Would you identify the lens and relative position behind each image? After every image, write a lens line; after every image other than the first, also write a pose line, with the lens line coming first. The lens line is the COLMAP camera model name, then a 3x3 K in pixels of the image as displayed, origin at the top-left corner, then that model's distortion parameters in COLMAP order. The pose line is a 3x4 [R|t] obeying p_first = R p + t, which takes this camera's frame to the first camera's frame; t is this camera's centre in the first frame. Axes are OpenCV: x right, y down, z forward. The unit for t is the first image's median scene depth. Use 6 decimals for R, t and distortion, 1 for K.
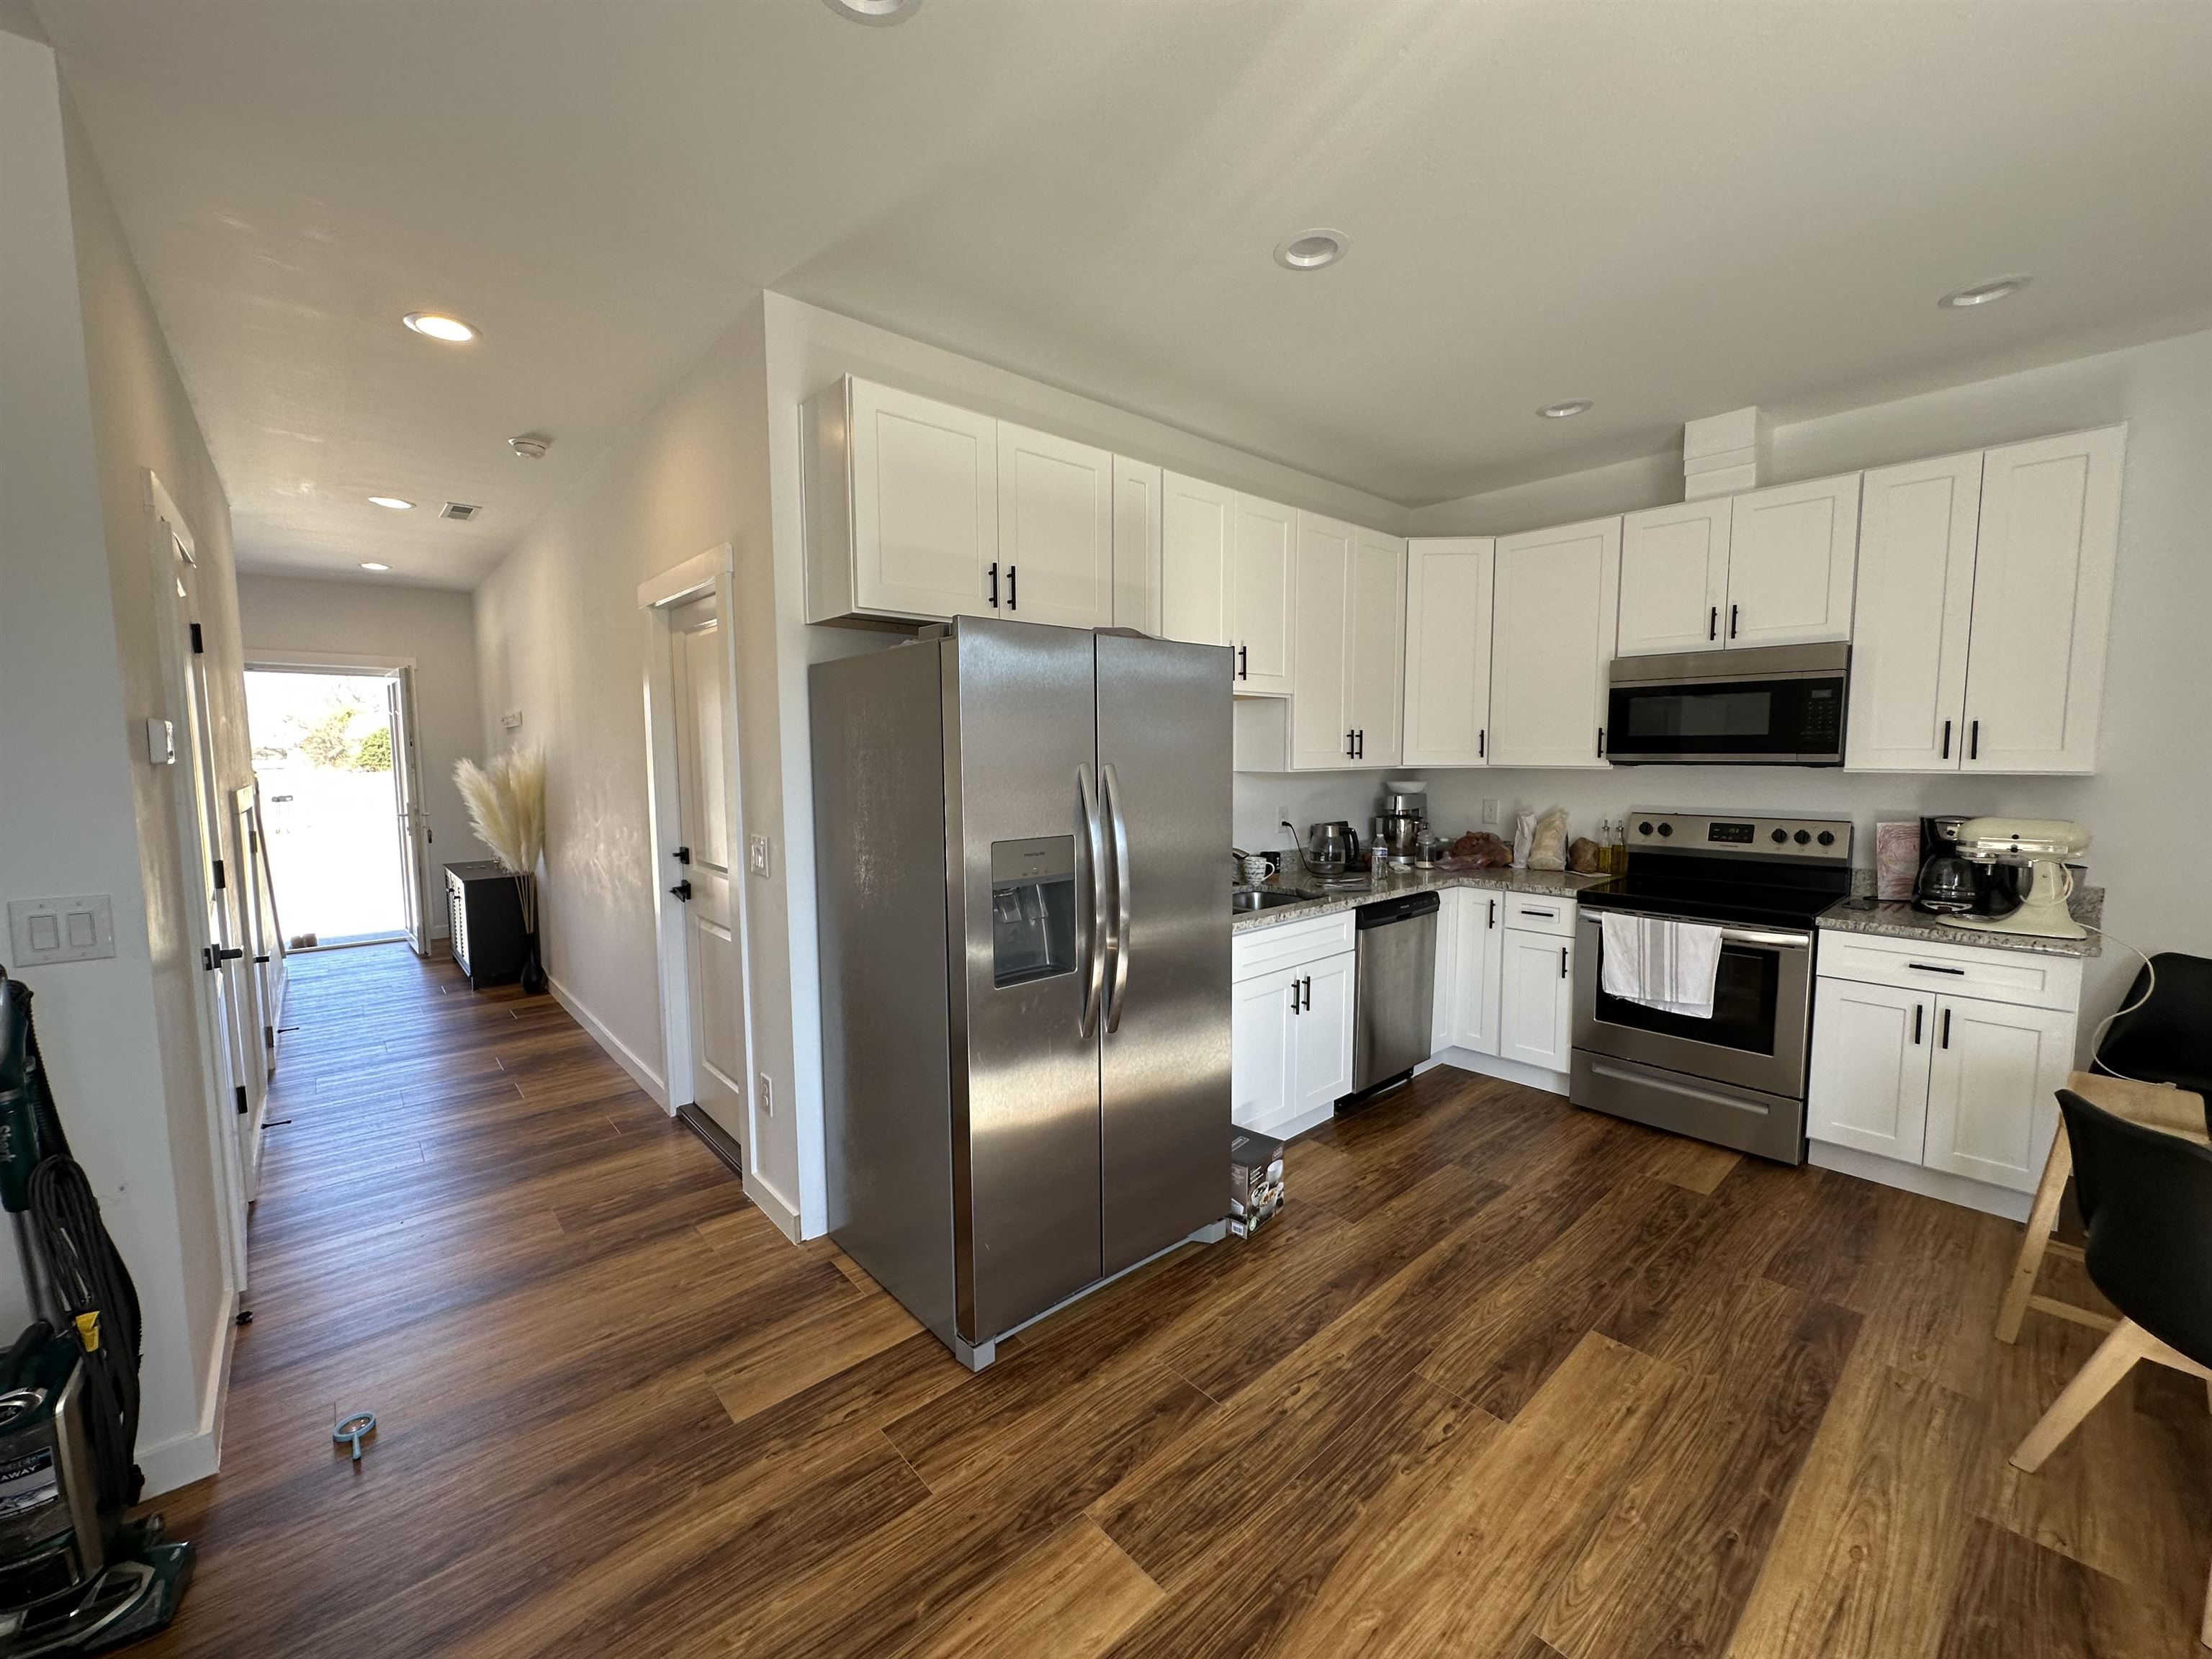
lens RADIAL K [[882.7, 0, 1103.7], [0, 882.7, 825.8], [0, 0, 1]] dist [-0.001002, 0.000635]
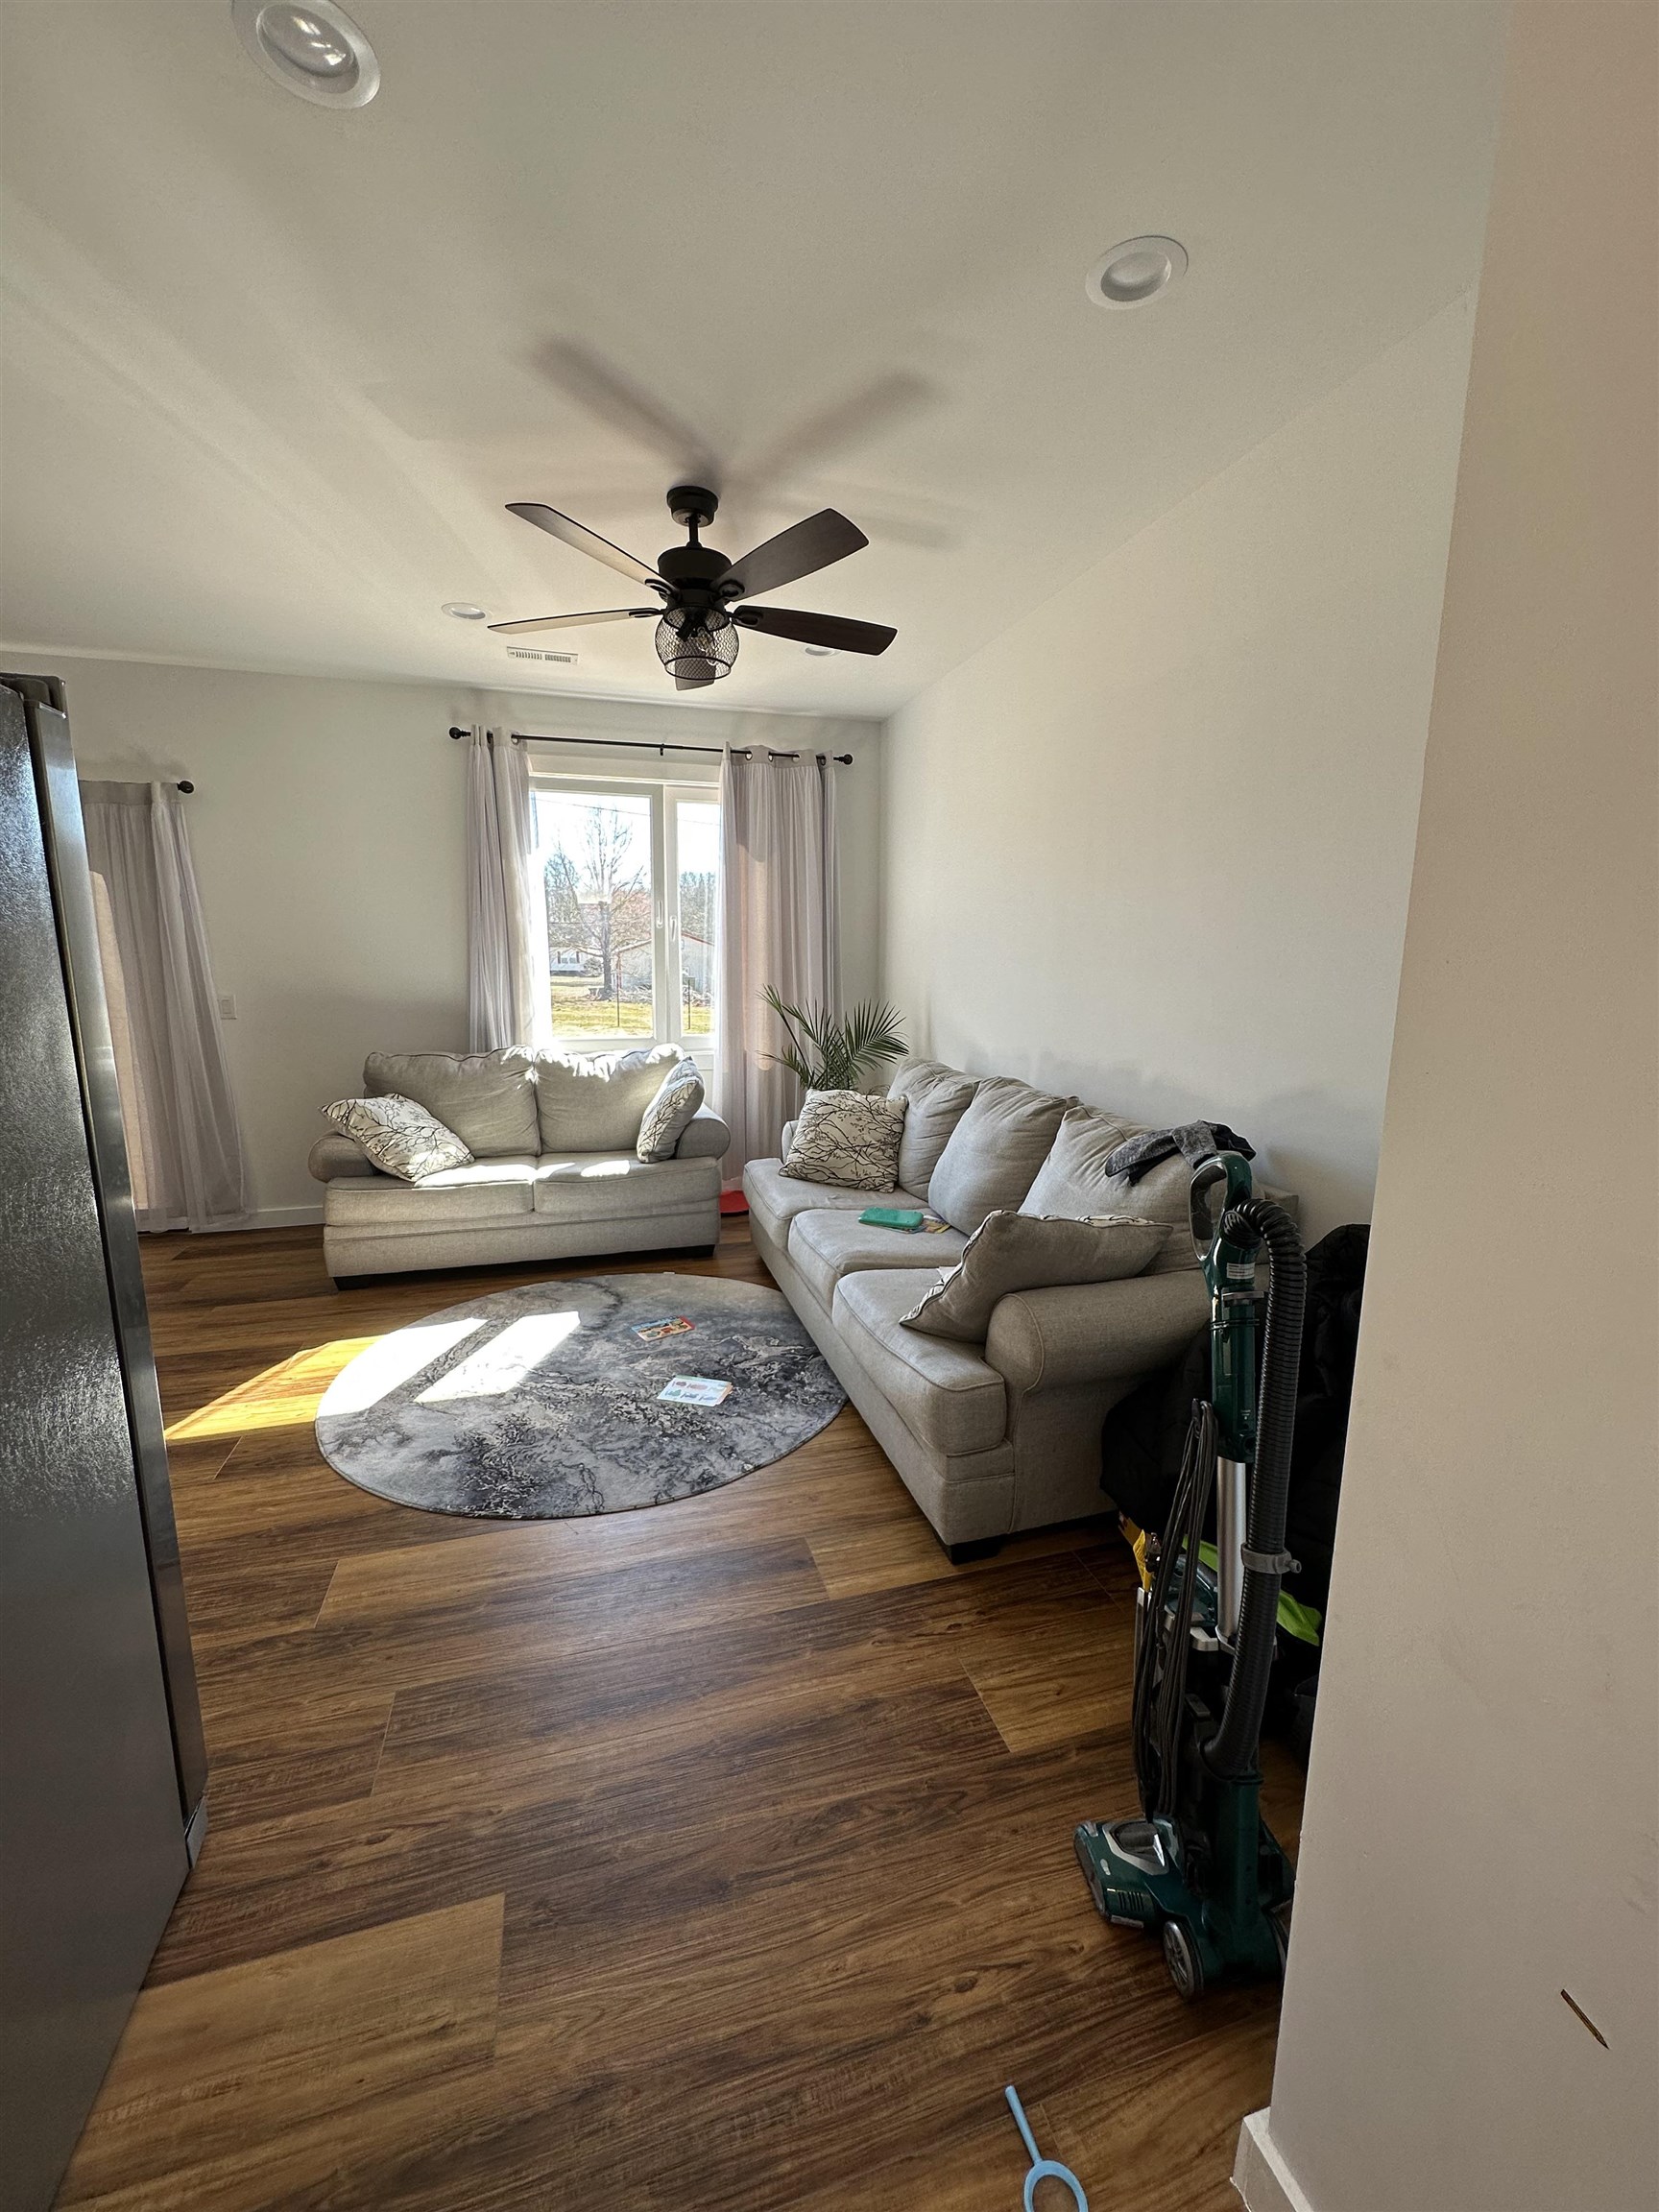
lens RADIAL K [[882.9, 0, 830.5], [0, 882.9, 1100.2], [0, 0, 1]] dist [-0.000726, 0.000349]
pose [[-0.905138, -0.067194, 0.419775, -0.685419], [0.038505, 0.970413, 0.238361, -0.063156], [-0.423371, 0.231913, -0.875770, 1.033863]]
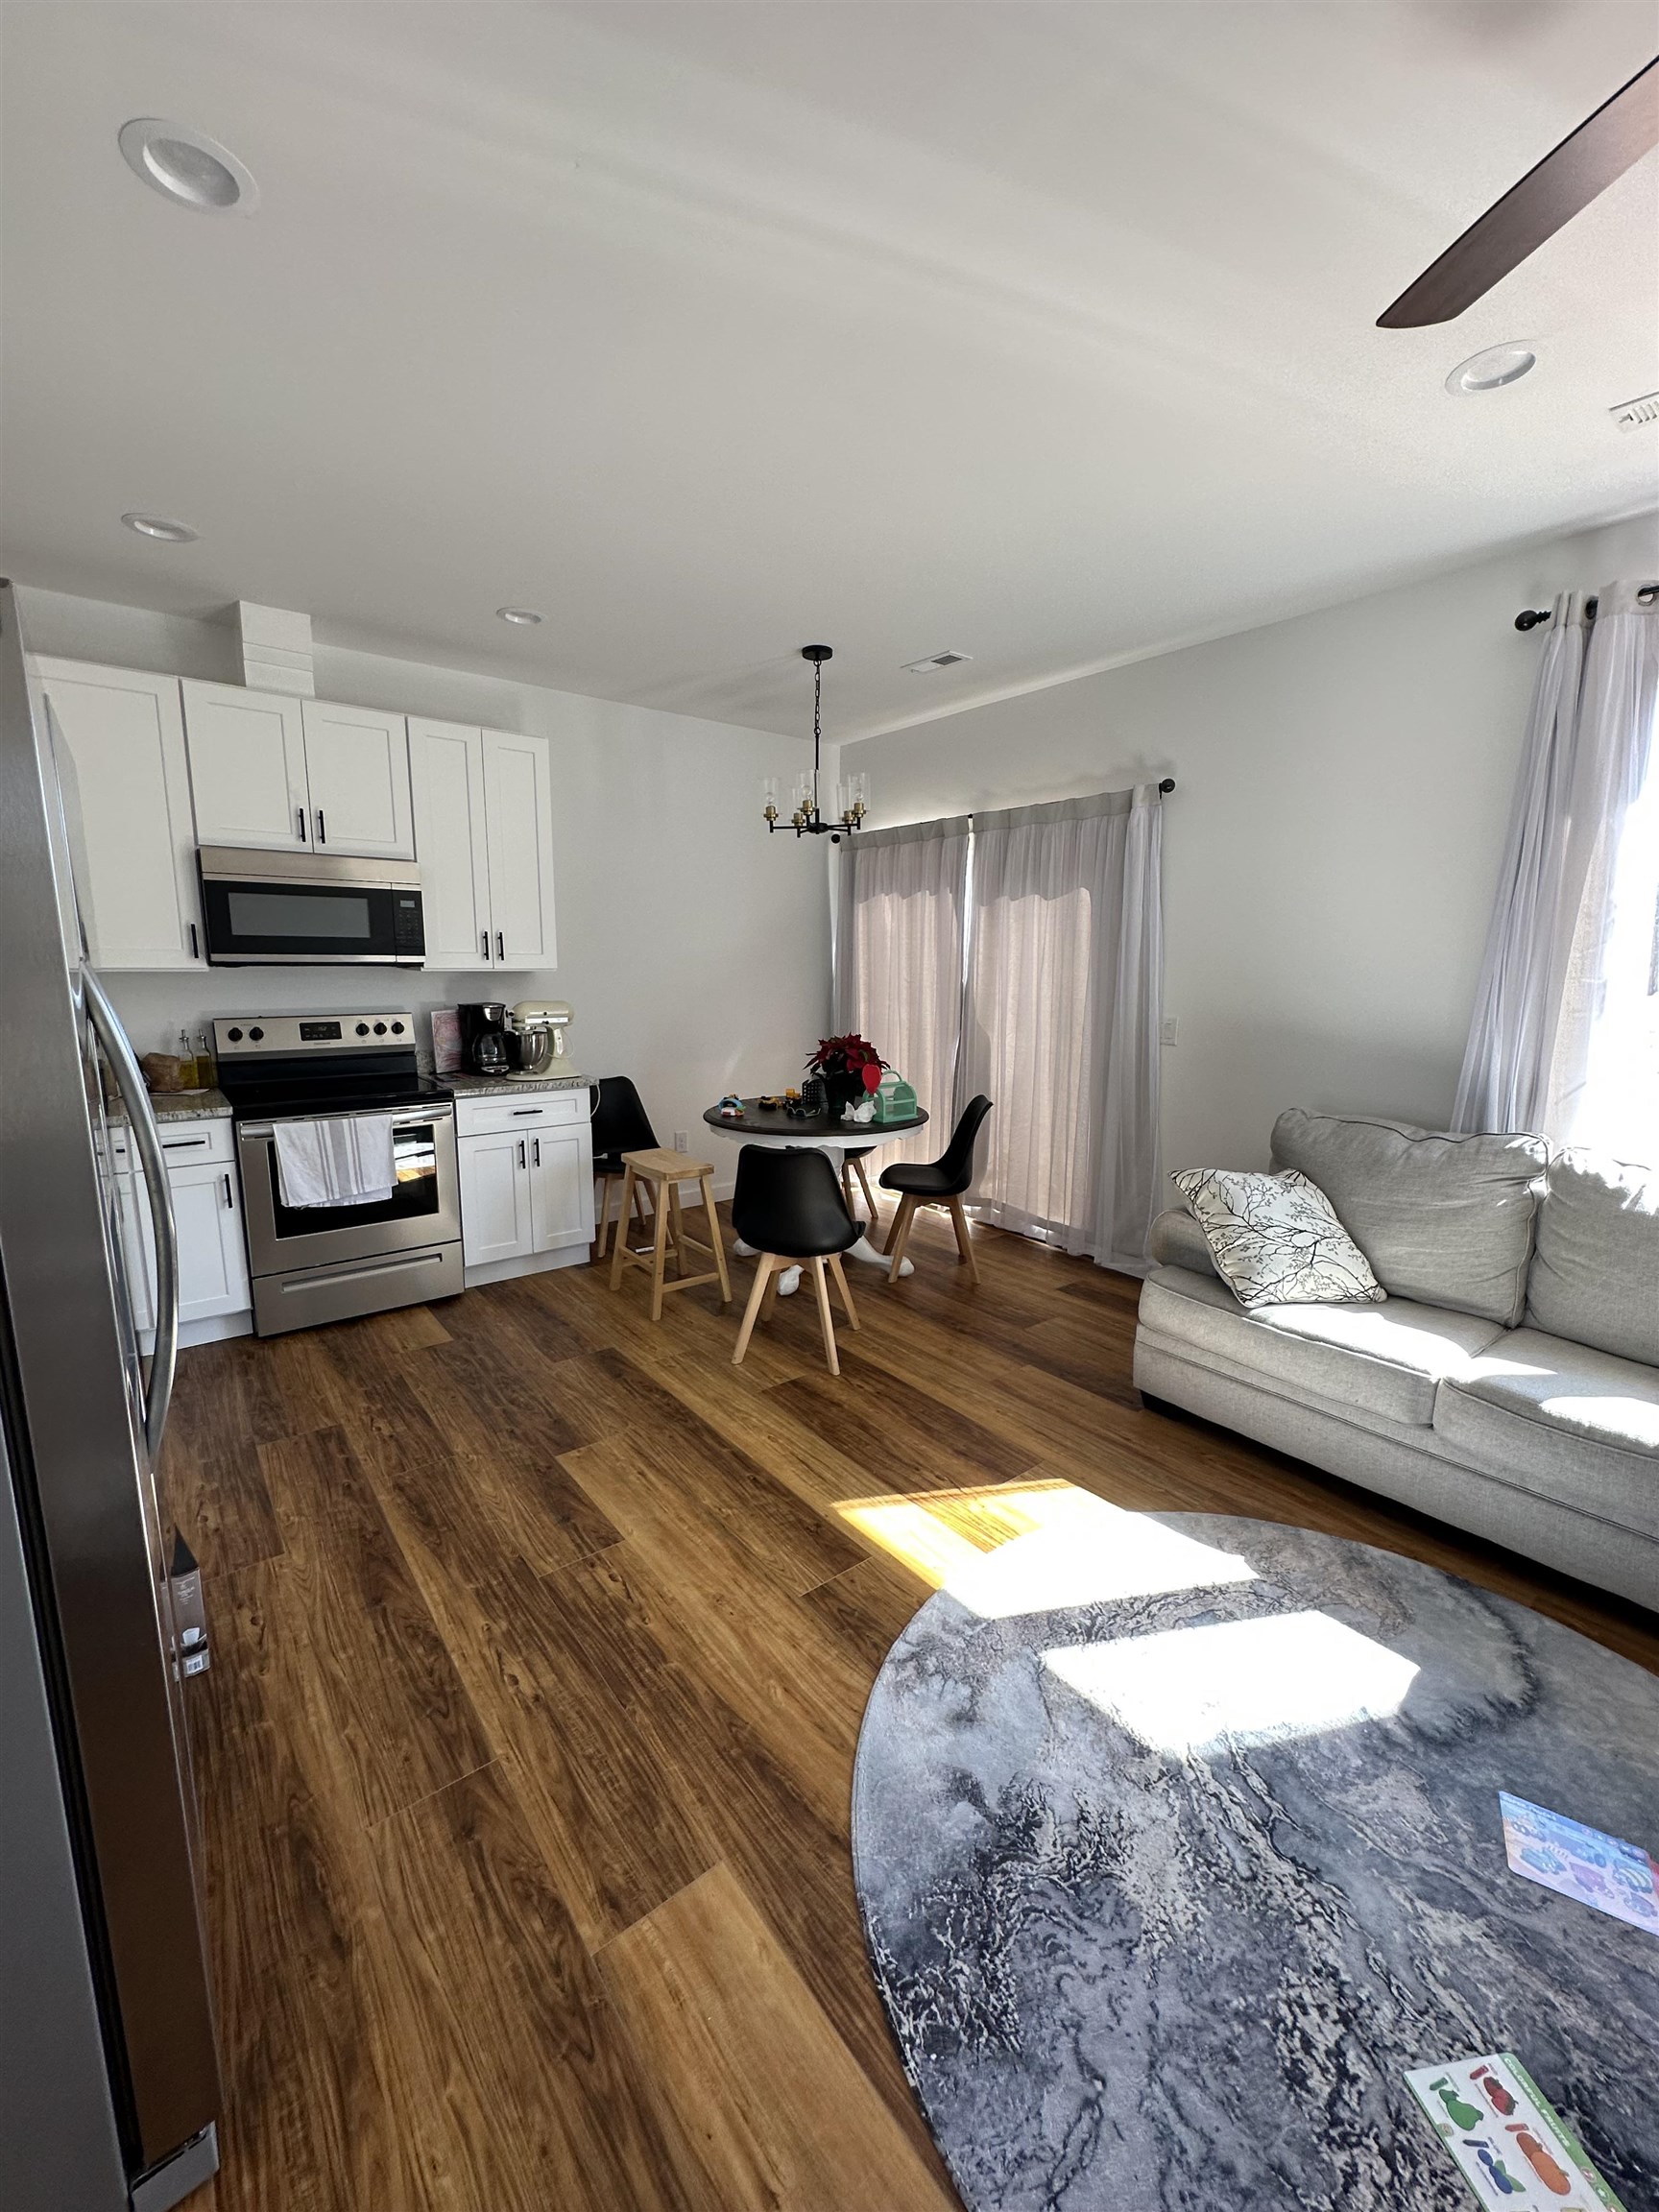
lens RADIAL K [[882.7, 0, 831.5], [0, 882.7, 1099.7], [0, 0, 1]] dist [-0.001002, 0.000635]
pose [[0.054244, -0.151092, 0.987030, -0.434778], [0.077327, 0.986153, 0.146708, -0.026238], [-0.995529, 0.068366, 0.065177, 0.468937]]
